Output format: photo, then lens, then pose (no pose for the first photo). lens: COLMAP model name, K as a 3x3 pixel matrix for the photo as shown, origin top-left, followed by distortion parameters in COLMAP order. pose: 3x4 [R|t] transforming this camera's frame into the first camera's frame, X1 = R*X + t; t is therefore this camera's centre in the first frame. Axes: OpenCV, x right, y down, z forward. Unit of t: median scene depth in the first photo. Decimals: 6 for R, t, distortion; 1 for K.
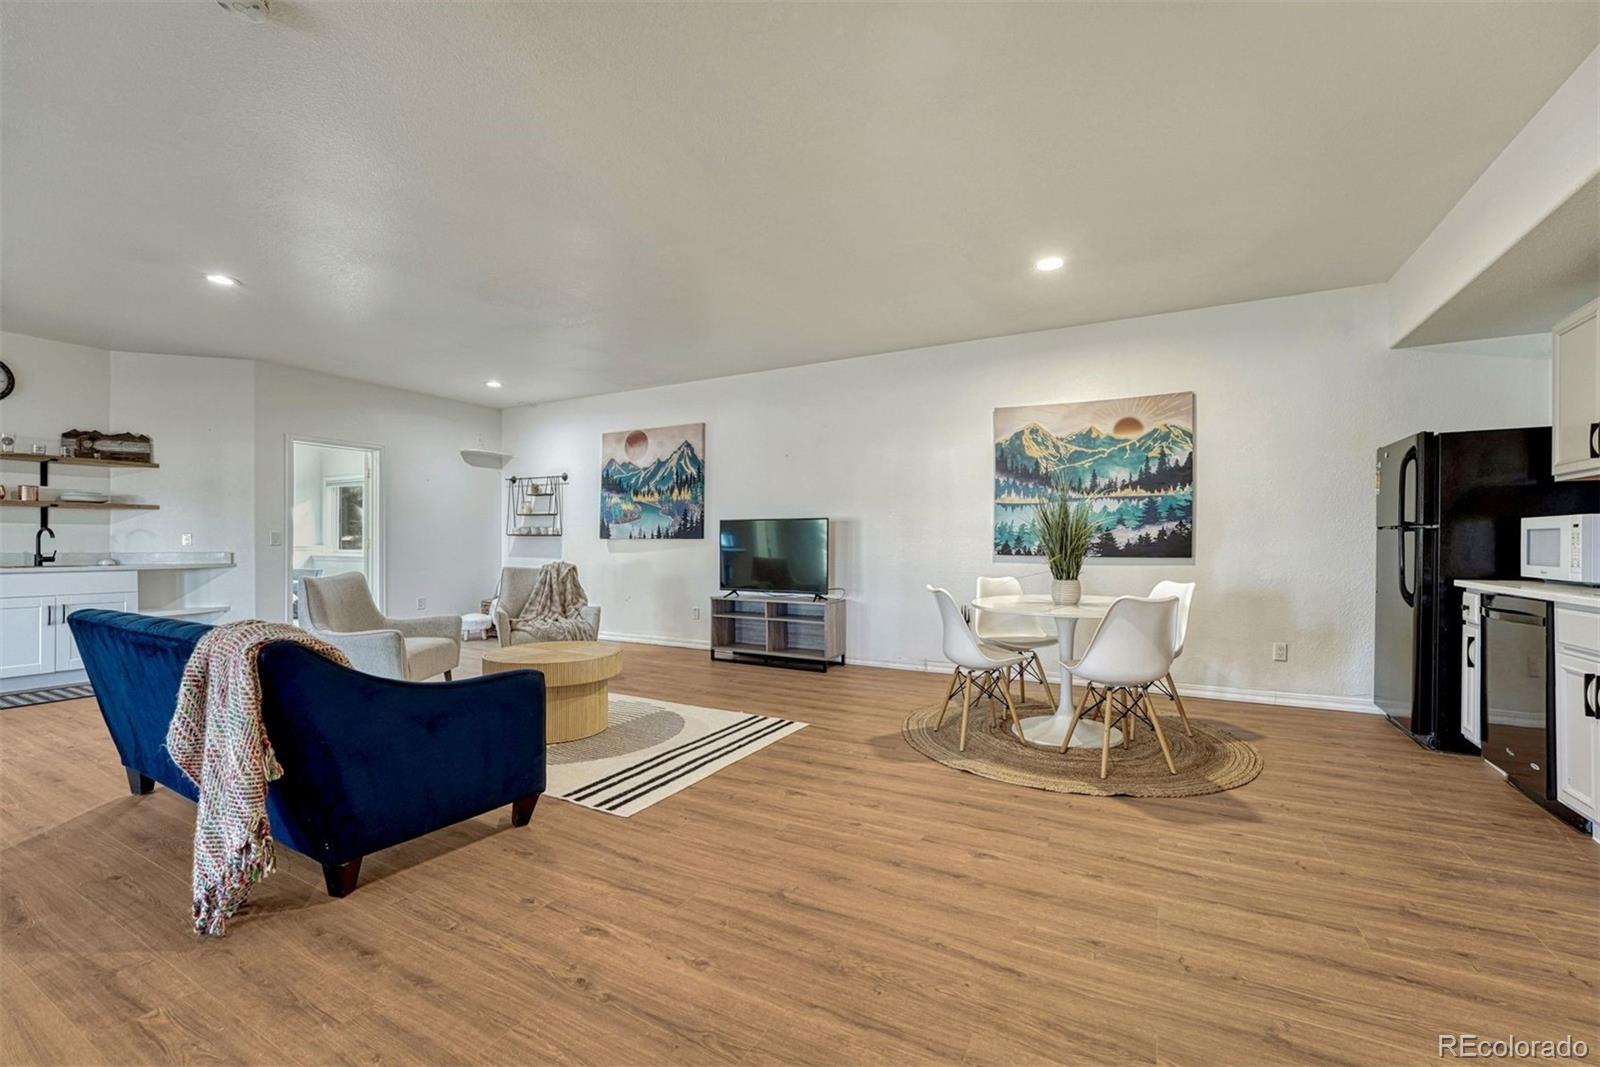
lens RADIAL K [[678.8, 0, 799.0], [0, 678.8, 544.4], [0, 0, 1]] dist [-0.007188, -0.000621]
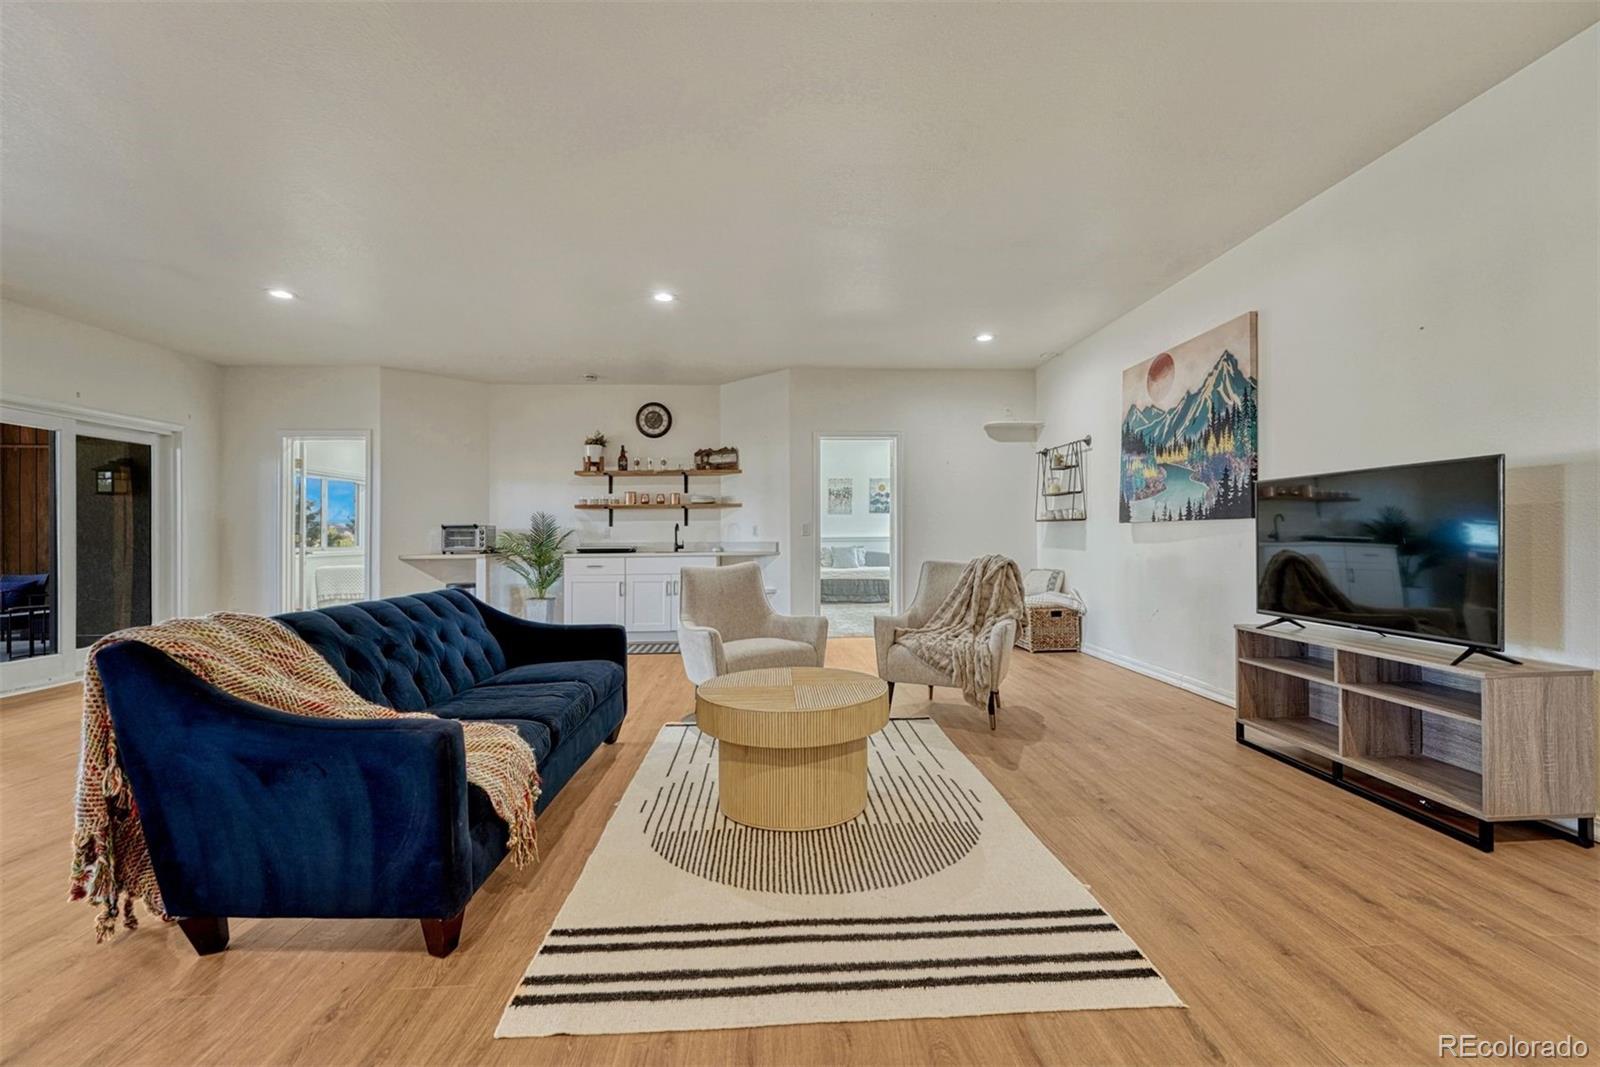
lens RADIAL K [[678.8, 0, 800.1], [0, 678.8, 533.0], [0, 0, 1]] dist [-0.007188, -0.000621]
pose [[0.520956, -0.010313, -0.853521, 0.137620], [0.008836, 0.999939, -0.006689, 0.004271], [0.853538, -0.004057, 0.521015, 0.387369]]
